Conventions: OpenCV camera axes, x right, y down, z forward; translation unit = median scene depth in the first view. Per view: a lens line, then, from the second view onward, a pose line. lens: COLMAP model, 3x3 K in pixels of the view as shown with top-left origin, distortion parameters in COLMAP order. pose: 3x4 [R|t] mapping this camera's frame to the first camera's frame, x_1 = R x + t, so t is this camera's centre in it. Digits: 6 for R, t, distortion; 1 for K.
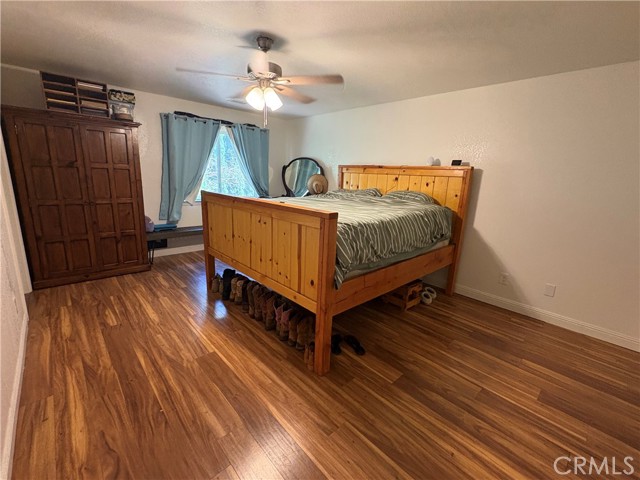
lens RADIAL K [[281.3, 0, 321.1], [0, 281.3, 237.5], [0, 0, 1]] dist [-0.000555, -0.000048]
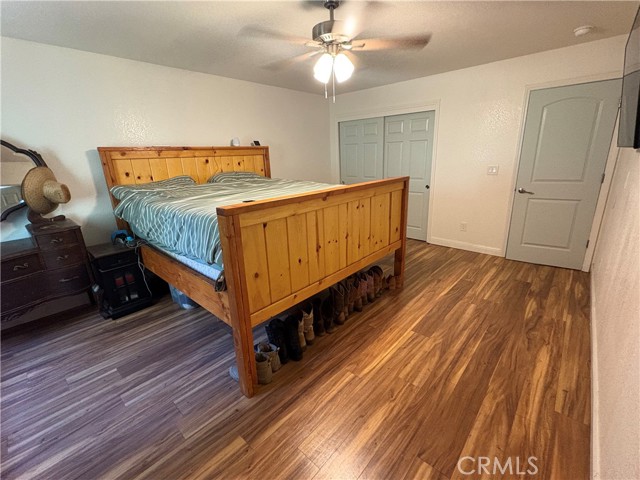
lens RADIAL K [[281.3, 0, 320.6], [0, 281.3, 236.2], [0, 0, 1]] dist [-0.000555, -0.000048]
pose [[-0.073528, -0.316075, 0.945881, -1.376080], [0.253999, 0.911236, 0.324243, -0.372345], [-0.964406, 0.264094, 0.013281, 1.368508]]
